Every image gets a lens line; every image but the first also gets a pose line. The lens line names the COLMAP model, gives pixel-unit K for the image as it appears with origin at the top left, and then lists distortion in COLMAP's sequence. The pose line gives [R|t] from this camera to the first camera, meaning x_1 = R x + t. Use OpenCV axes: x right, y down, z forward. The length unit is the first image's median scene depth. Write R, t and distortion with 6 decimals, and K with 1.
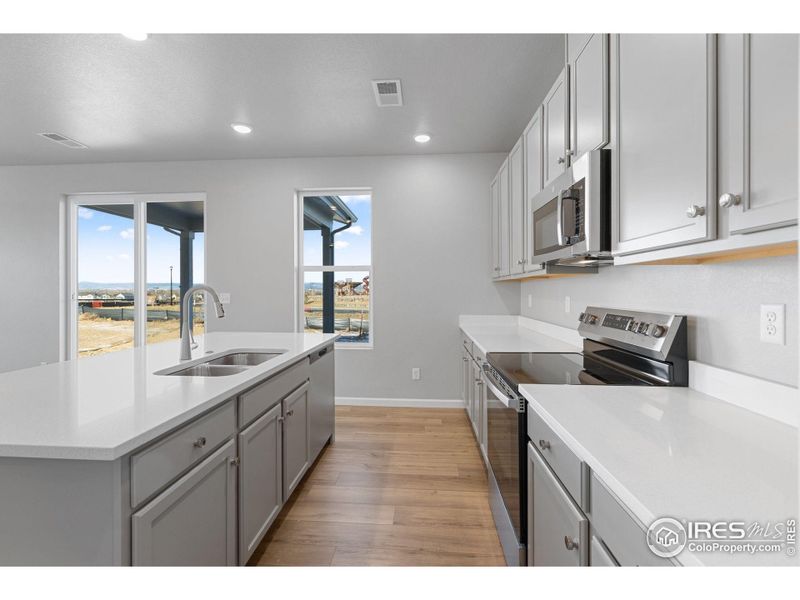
lens RADIAL K [[360.5, 0, 395.6], [0, 360.5, 296.3], [0, 0, 1]] dist [0.001239, -0.000084]
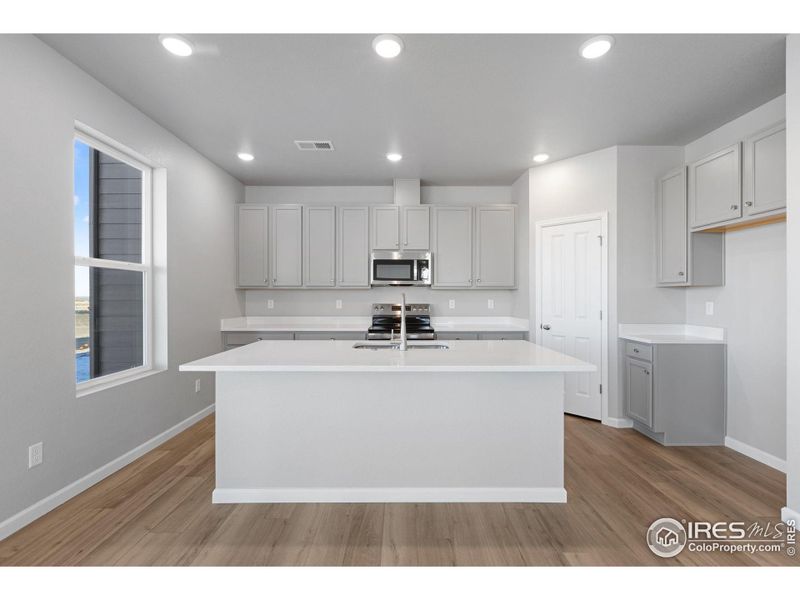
lens RADIAL K [[360.5, 0, 401.1], [0, 360.5, 292.7], [0, 0, 1]] dist [0.001239, -0.000084]
pose [[-0.094226, 0.015739, 0.995426, -0.619354], [0.021401, 0.999676, -0.013781, -0.001882], [-0.995321, 0.020005, -0.094533, 0.363366]]
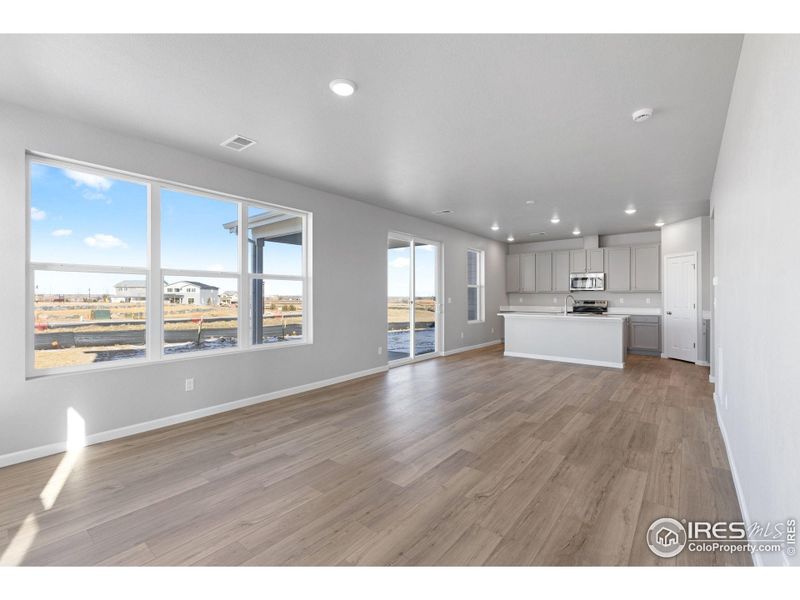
lens RADIAL K [[360.5, 0, 398.9], [0, 360.5, 298.8], [0, 0, 1]] dist [0.001239, -0.000084]
pose [[0.551504, 0.000738, 0.834172, -1.546647], [0.014091, 0.999849, -0.010201, 0.010486], [-0.834053, 0.017380, 0.551410, 0.114432]]
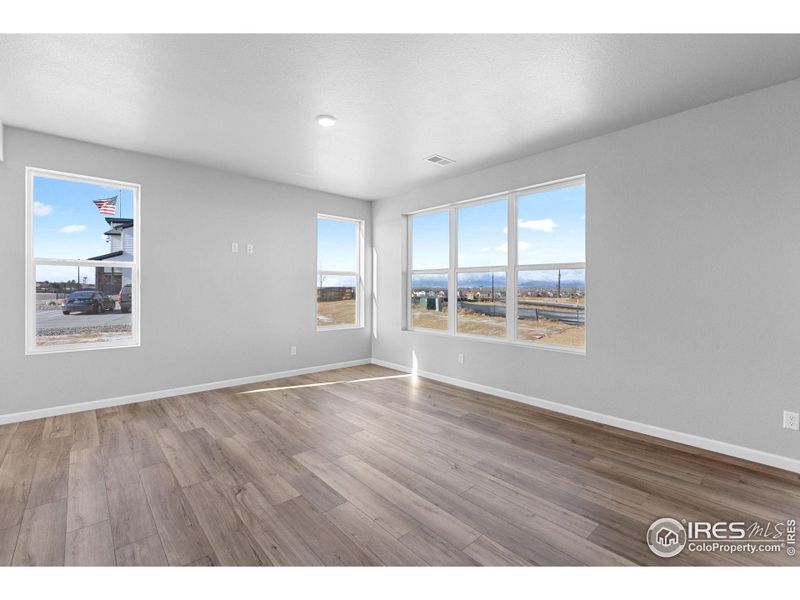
lens RADIAL K [[360.5, 0, 396.3], [0, 360.5, 287.4], [0, 0, 1]] dist [0.001239, -0.000084]
pose [[0.728767, 0.010280, -0.684684, -0.756720], [-0.026061, 0.999579, -0.012732, 0.006300], [0.684265, 0.027122, 0.728729, 0.087030]]
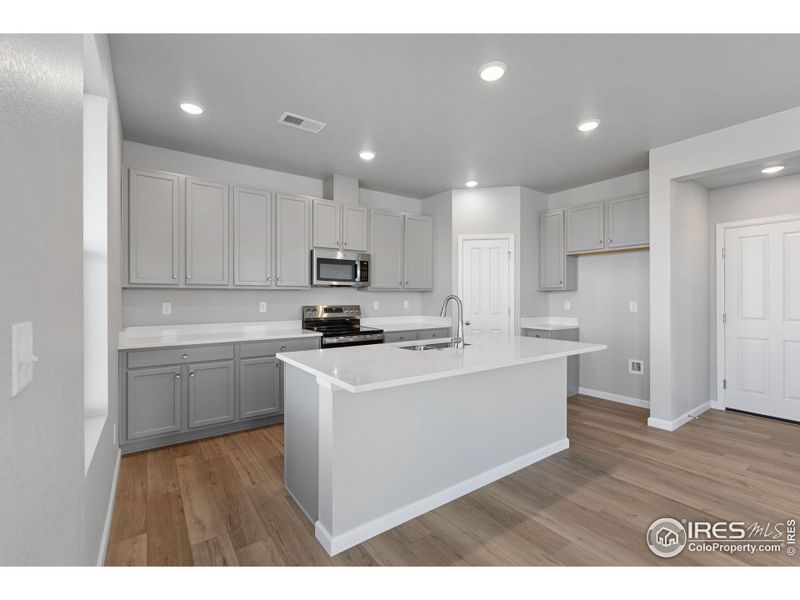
lens RADIAL K [[360.5, 0, 404.4], [0, 360.5, 289.7], [0, 0, 1]] dist [0.001239, -0.000084]
pose [[-0.659341, 0.024808, 0.751435, -0.492129], [0.022187, 0.999662, -0.013535, -0.008391], [-0.751517, 0.007748, -0.659669, 0.683130]]
